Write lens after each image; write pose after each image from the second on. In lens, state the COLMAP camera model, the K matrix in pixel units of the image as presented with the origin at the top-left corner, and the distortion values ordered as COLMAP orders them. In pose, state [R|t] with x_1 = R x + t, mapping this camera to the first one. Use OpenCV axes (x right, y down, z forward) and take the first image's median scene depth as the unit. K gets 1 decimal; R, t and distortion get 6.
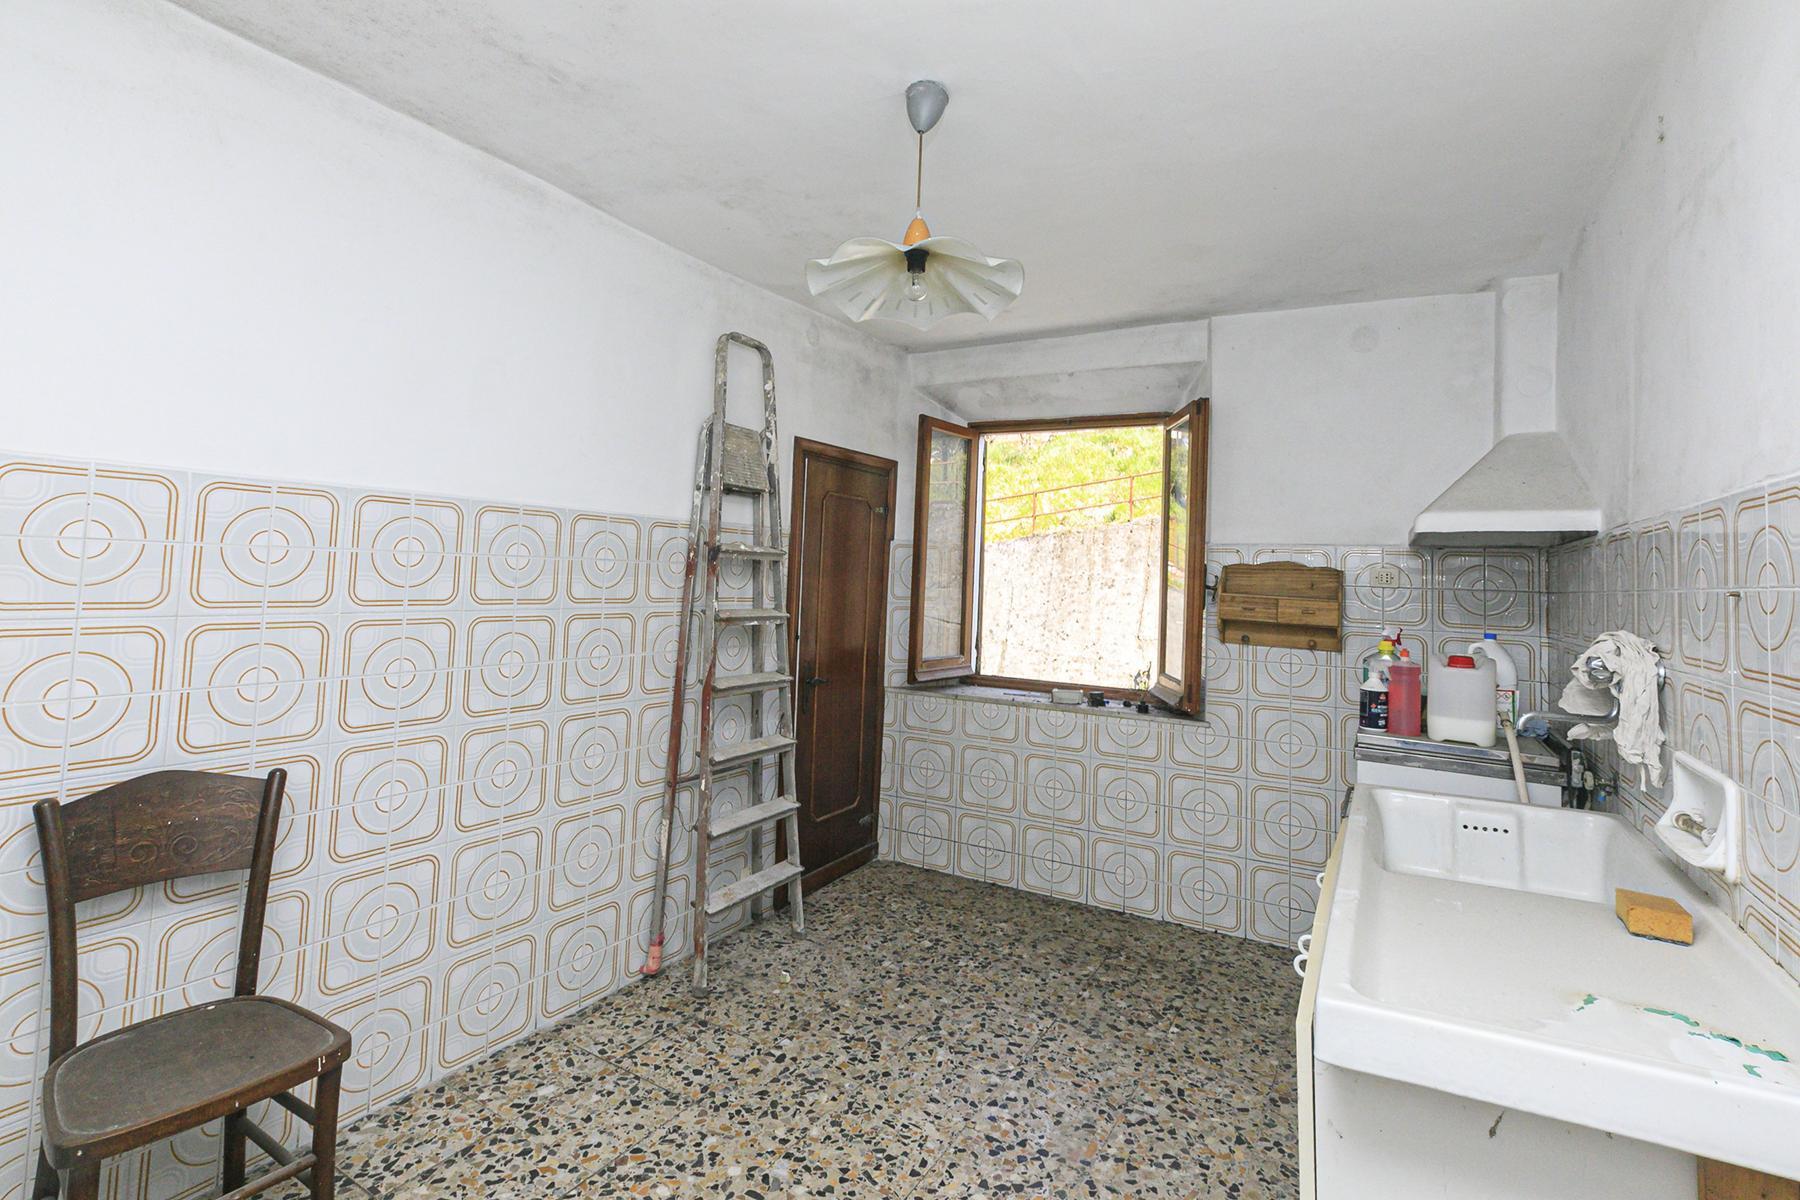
lens RADIAL K [[843.9, 0, 901.7], [0, 843.9, 551.9], [0, 0, 1]] dist [-0.001961, 0.000646]
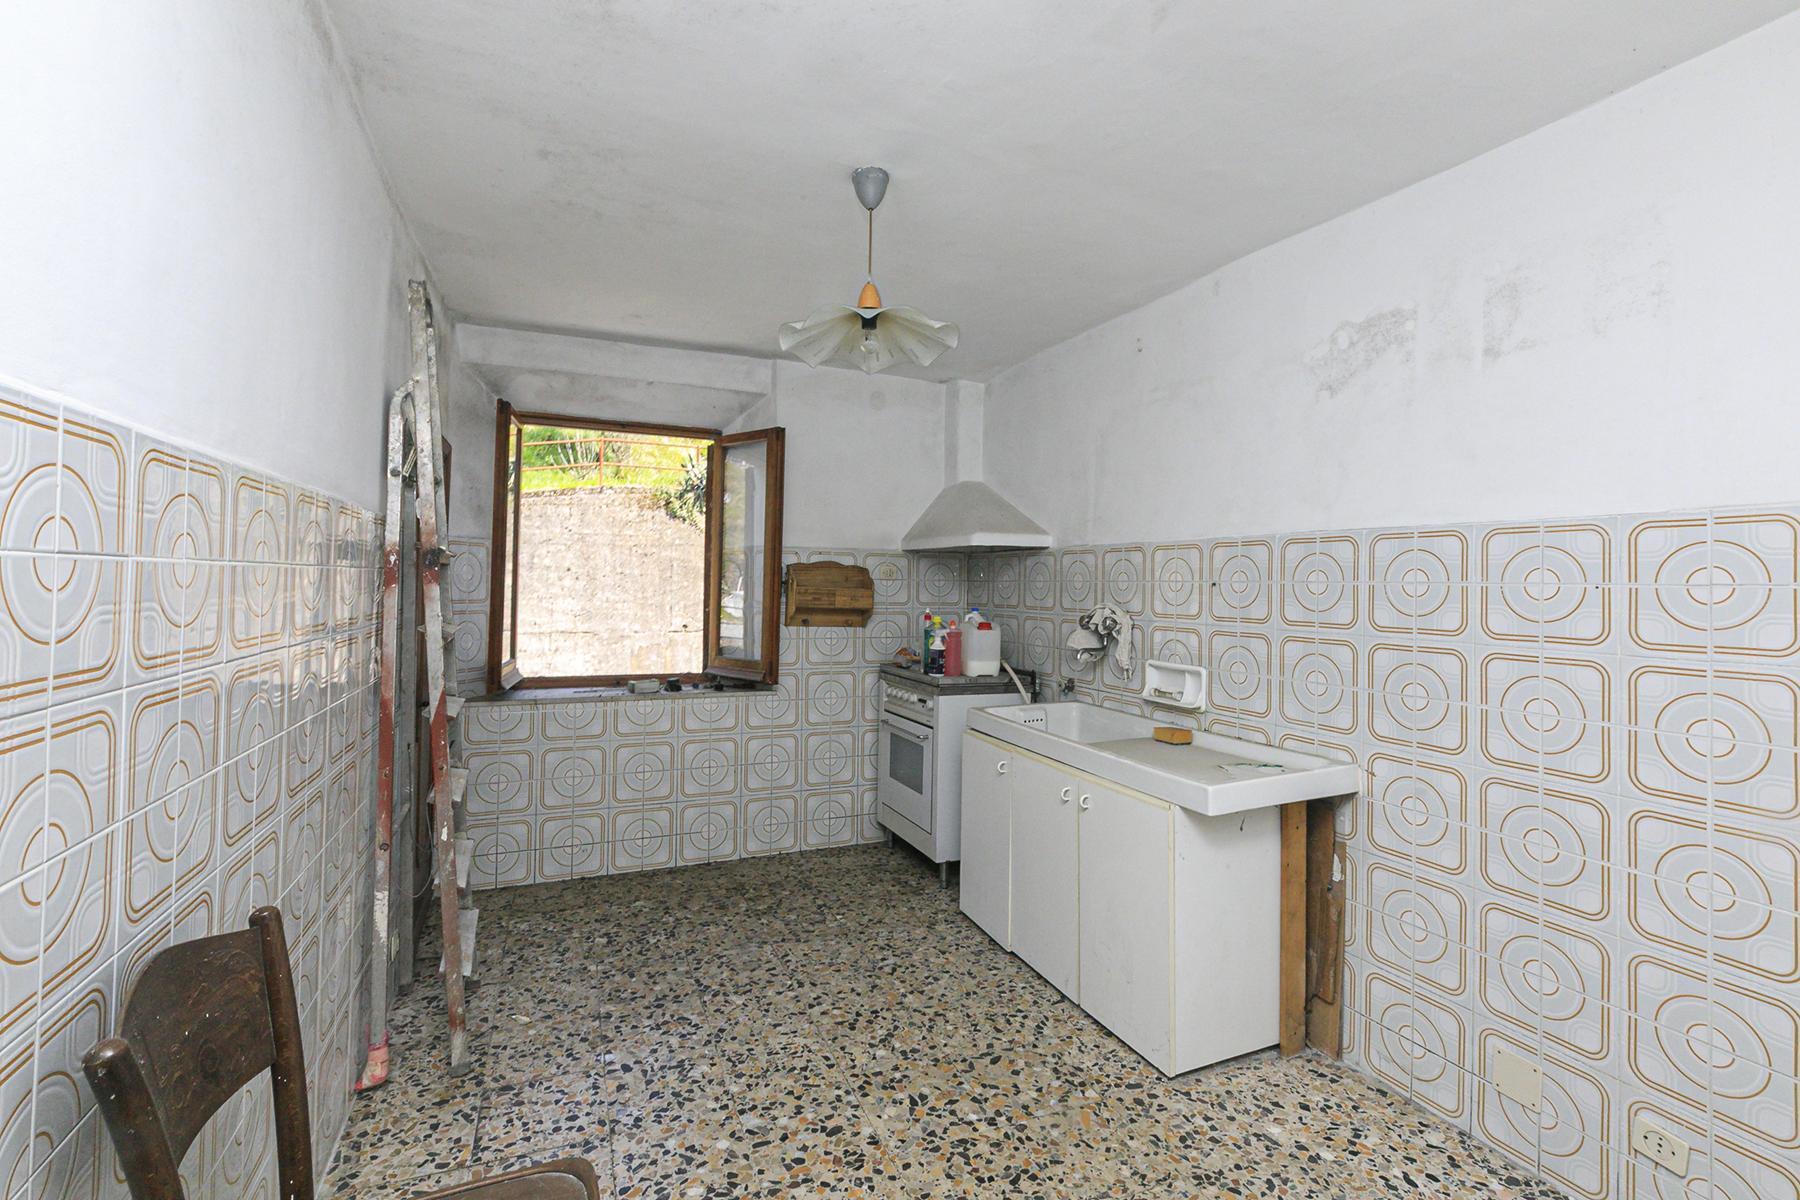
lens RADIAL K [[820.5, 0, 900.0], [0, 820.5, 600.0], [0, 0, 1]] dist [-0.001456, 0.000428]
pose [[0.606383, -0.041130, 0.794108, -0.536334], [-0.017053, 0.997759, 0.064699, -0.014102], [-0.794990, -0.052774, 0.604323, 0.145616]]
